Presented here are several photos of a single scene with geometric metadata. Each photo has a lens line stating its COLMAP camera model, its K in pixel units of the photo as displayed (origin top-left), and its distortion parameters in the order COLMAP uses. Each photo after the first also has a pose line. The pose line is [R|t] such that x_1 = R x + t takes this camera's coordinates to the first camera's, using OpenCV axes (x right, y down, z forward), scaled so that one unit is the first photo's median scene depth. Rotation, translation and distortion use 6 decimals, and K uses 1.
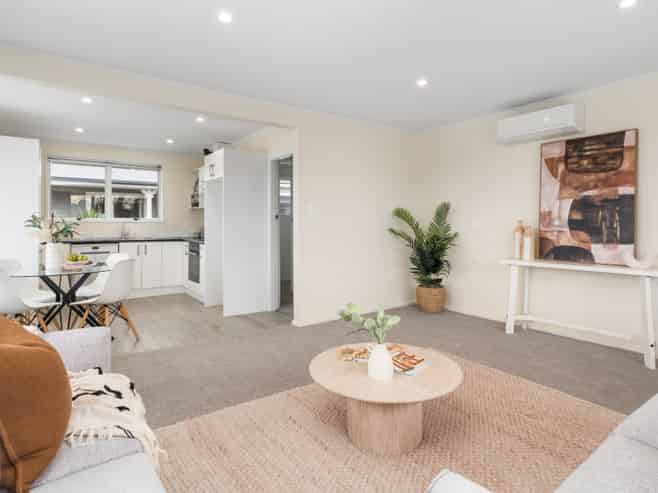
lens RADIAL K [[368.1, 0, 338.6], [0, 368.1, 231.5], [0, 0, 1]] dist [-0.000488, -0.001132]
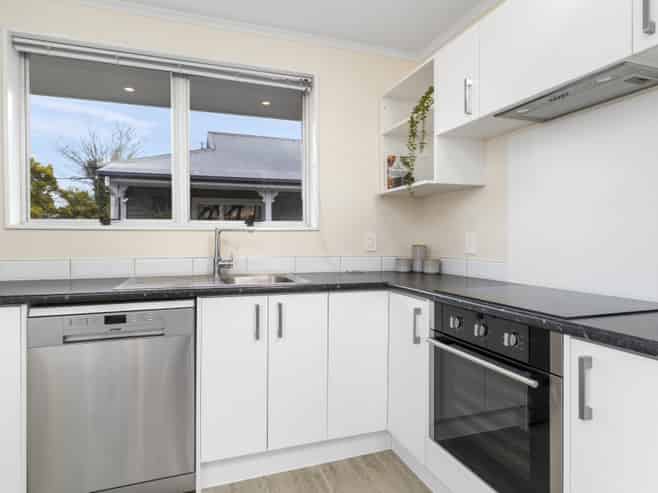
lens RADIAL K [[368.1, 0, 326.6], [0, 368.1, 240.5], [0, 0, 1]] dist [-0.000488, -0.001132]
pose [[0.954355, -0.004562, -0.298639, -0.402008], [-0.001264, 0.999813, -0.019312, -0.008600], [0.298671, 0.018808, 0.954171, 0.733009]]
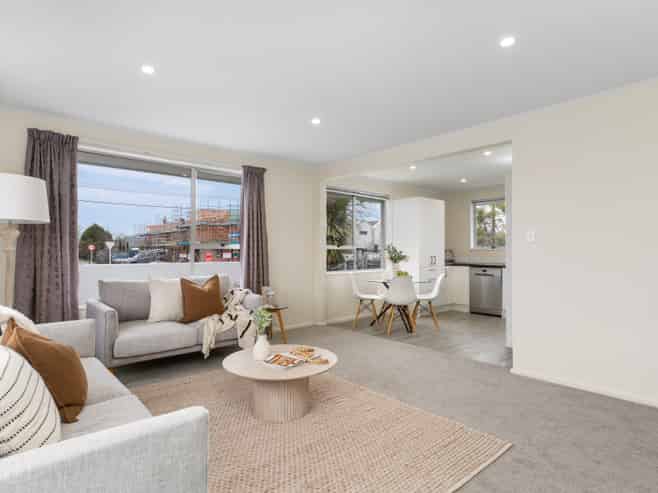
lens RADIAL K [[368.1, 0, 327.0], [0, 368.1, 245.3], [0, 0, 1]] dist [-0.000488, -0.001132]
pose [[0.059949, -0.015056, -0.998088, 0.502681], [-0.024195, 0.999571, -0.016531, -0.007383], [0.997908, 0.025139, 0.059559, 0.372125]]
